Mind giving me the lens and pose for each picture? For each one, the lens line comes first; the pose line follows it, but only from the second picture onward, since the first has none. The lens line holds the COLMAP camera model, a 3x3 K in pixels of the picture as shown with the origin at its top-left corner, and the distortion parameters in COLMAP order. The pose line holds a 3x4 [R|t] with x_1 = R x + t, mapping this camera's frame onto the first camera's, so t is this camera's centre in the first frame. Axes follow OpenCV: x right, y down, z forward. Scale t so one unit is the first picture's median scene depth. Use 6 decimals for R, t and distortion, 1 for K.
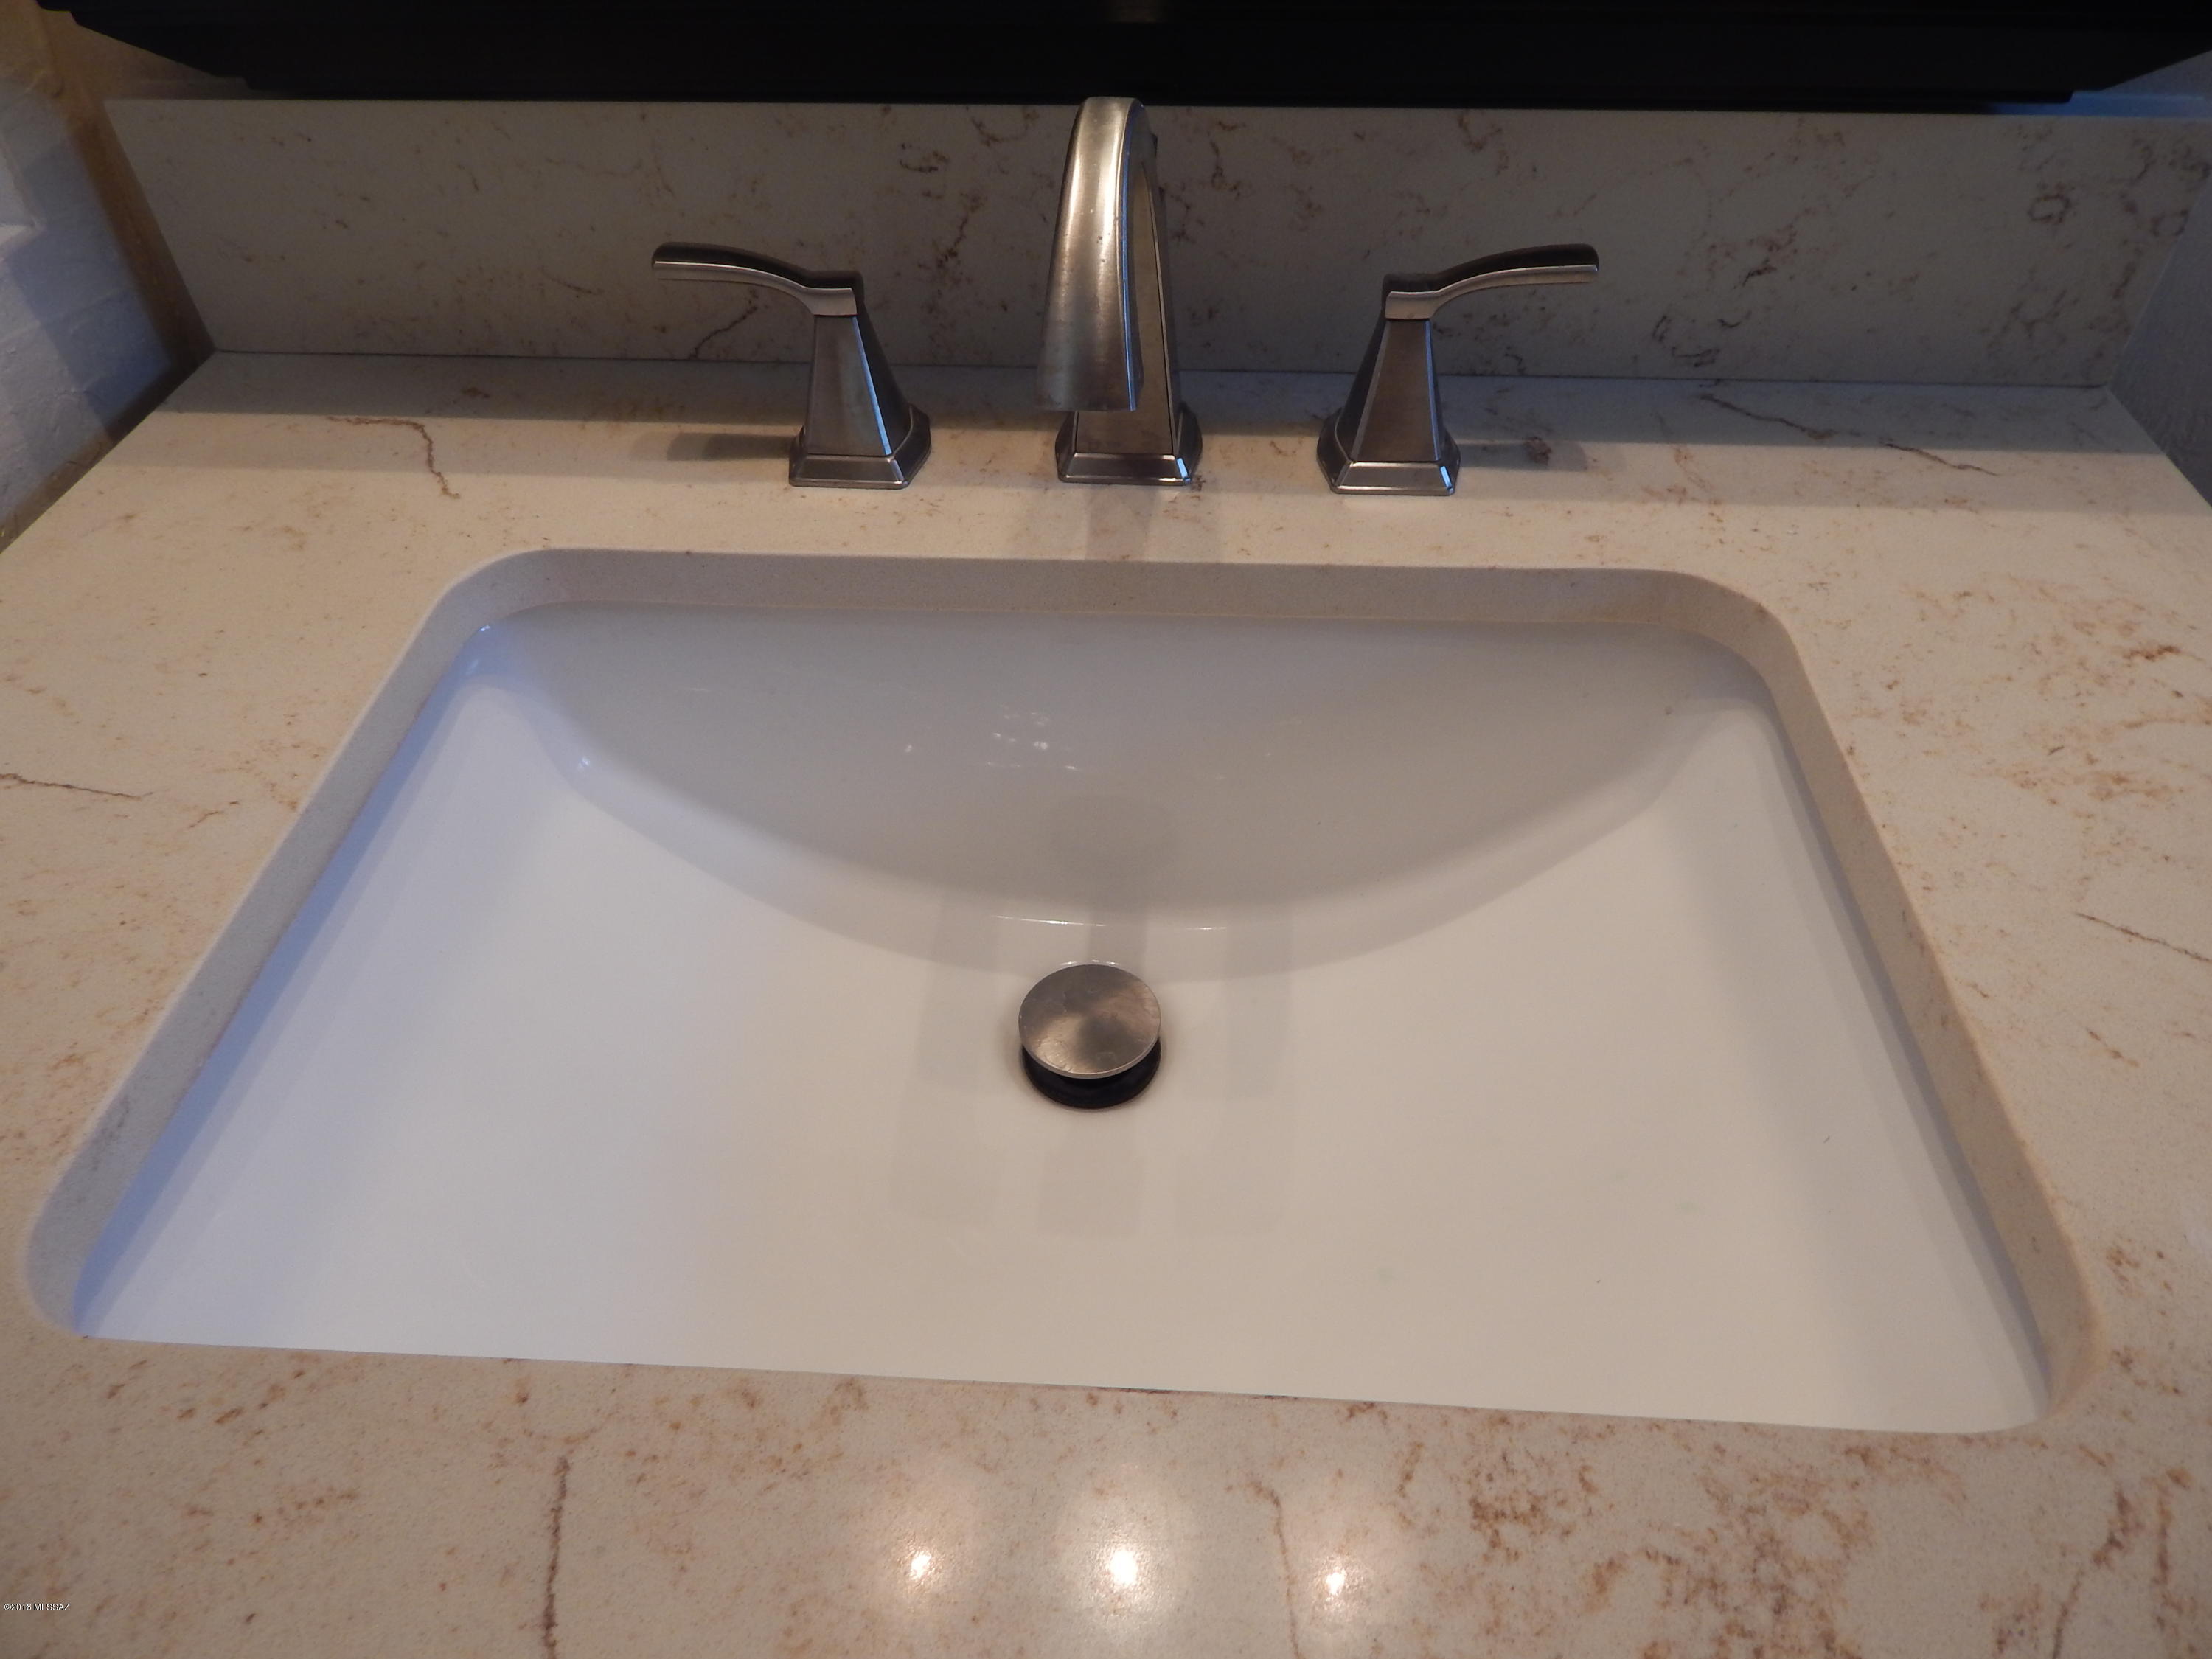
lens RADIAL K [[1459.3, 0, 1108.2], [0, 1459.3, 827.1], [0, 0, 1]] dist [0.004604, -0.003520]
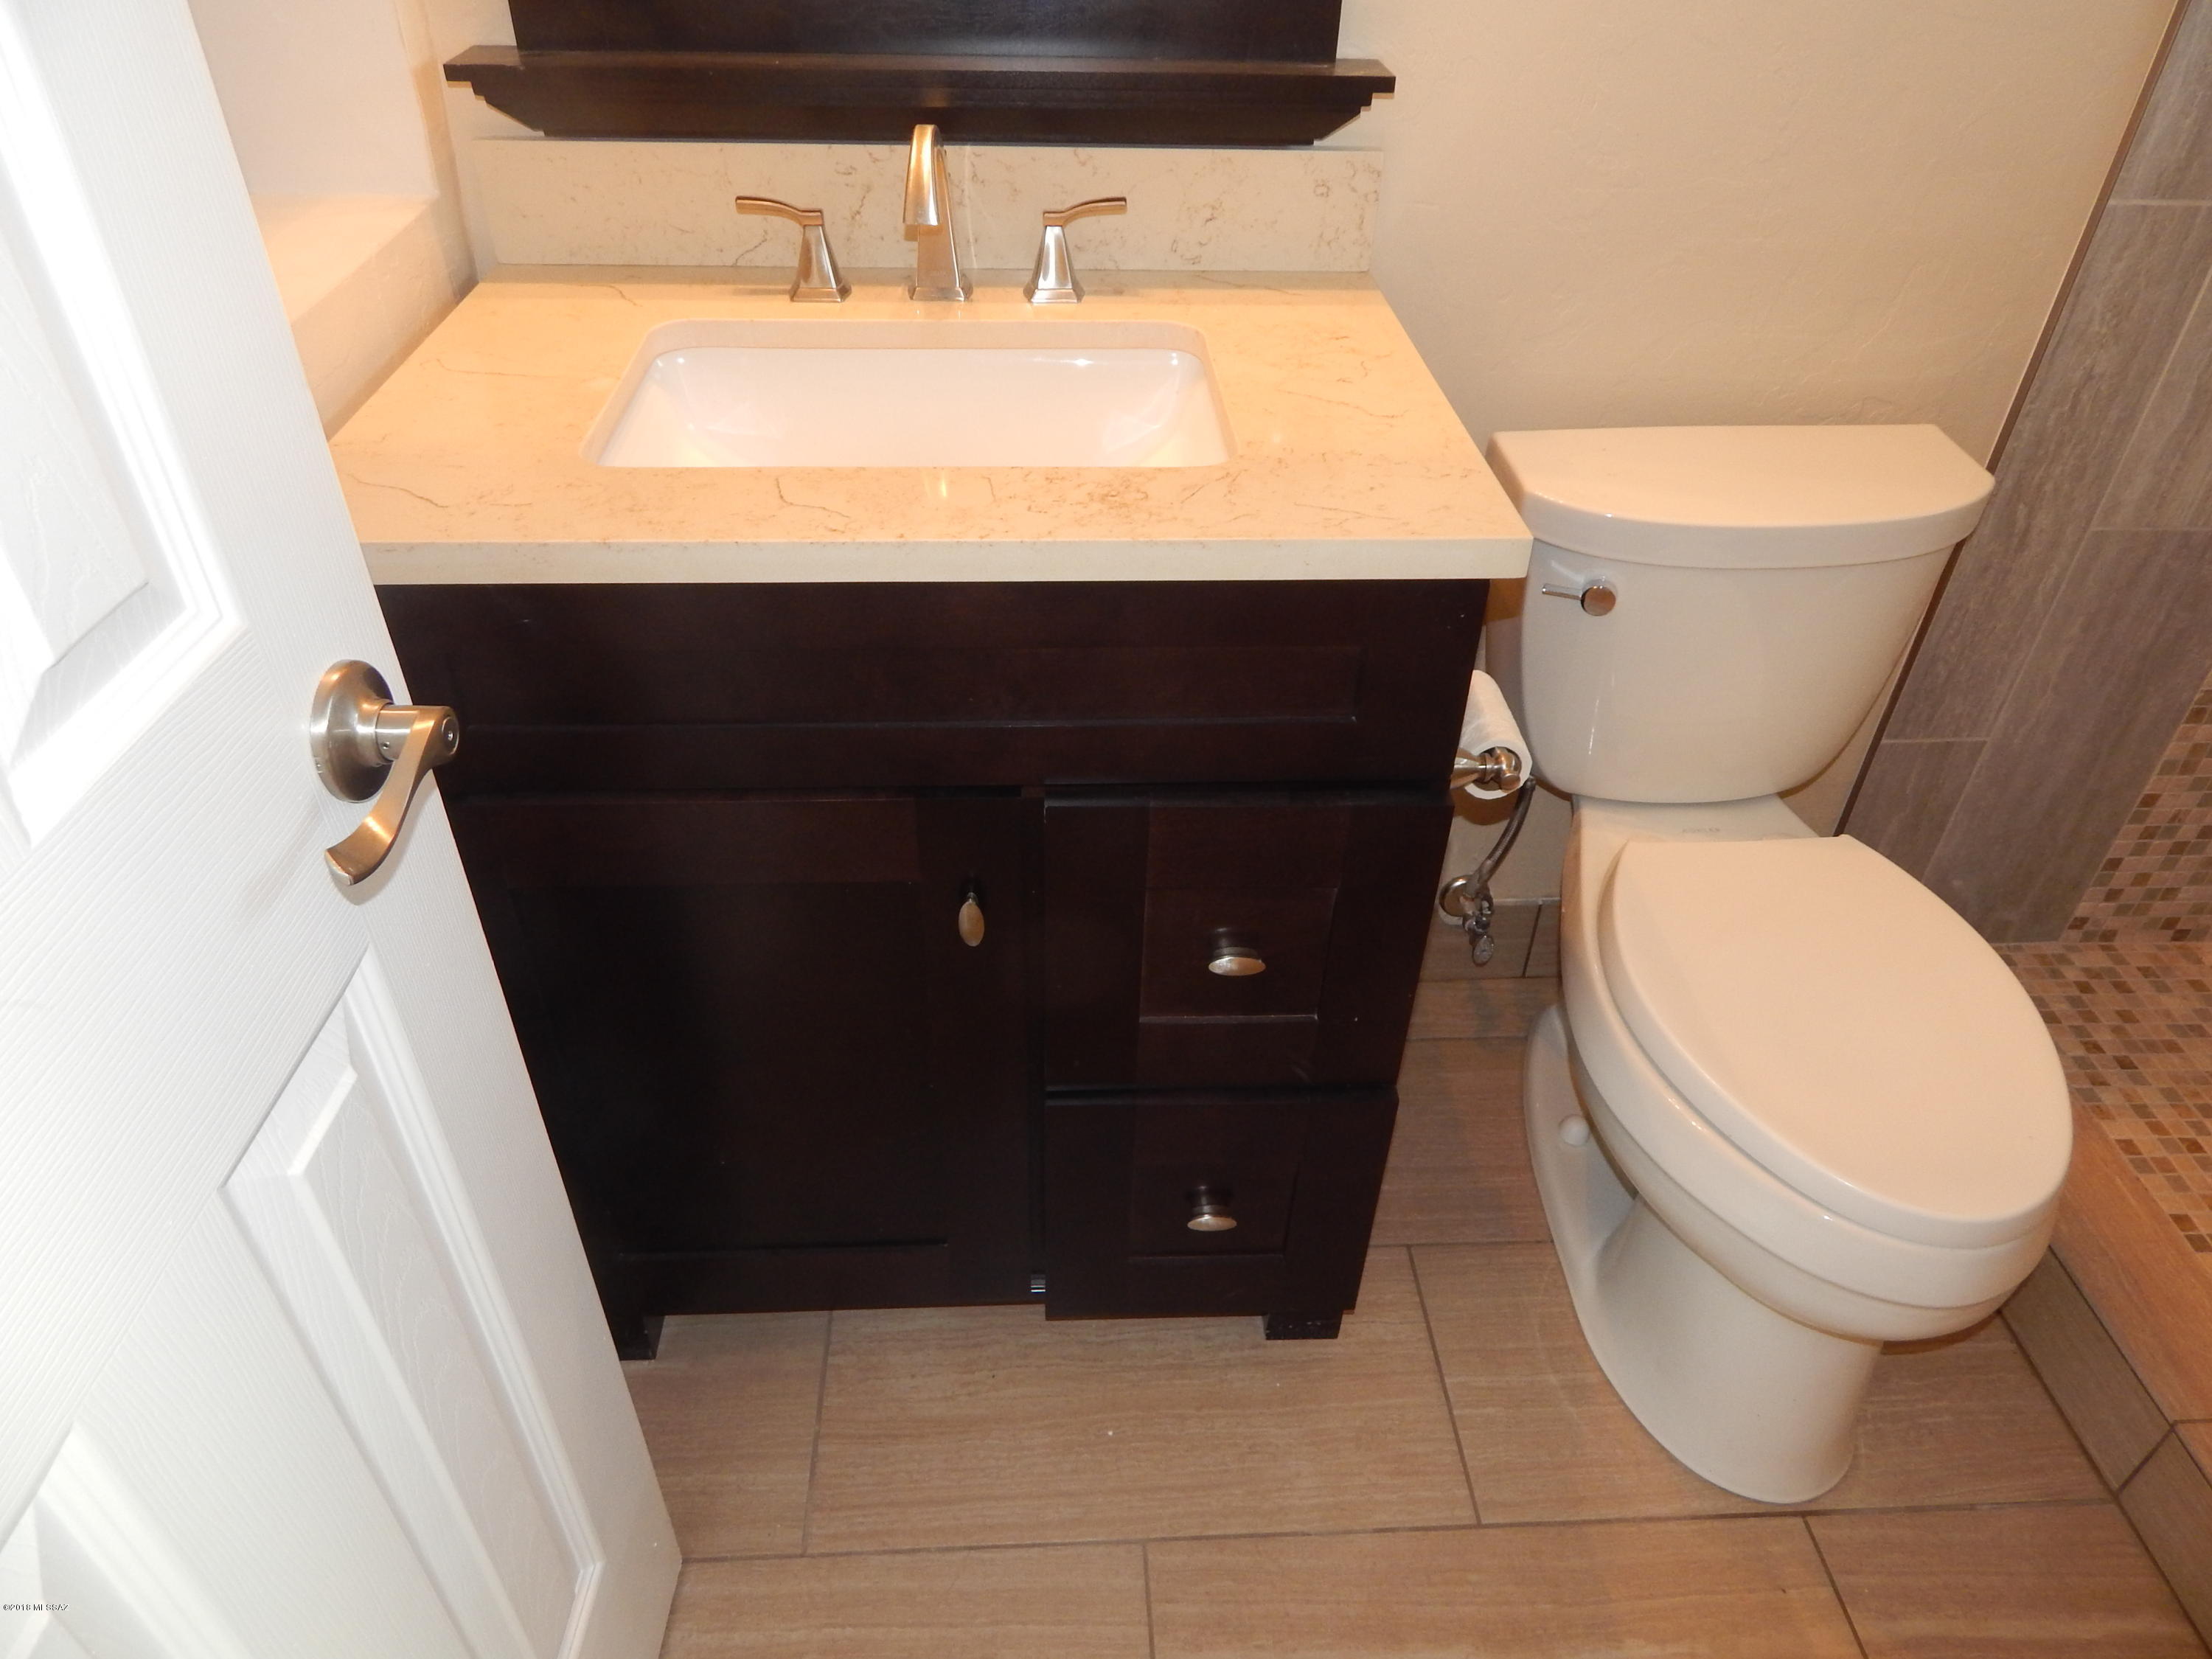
lens RADIAL K [[1459.3, 0, 1097.4], [0, 1459.3, 834.9], [0, 0, 1]] dist [0.004604, -0.003520]
pose [[0.994175, -0.036077, 0.101556, -0.004686], [0.047377, 0.992673, -0.111157, 0.857598], [-0.096802, 0.115321, 0.988600, -1.188204]]
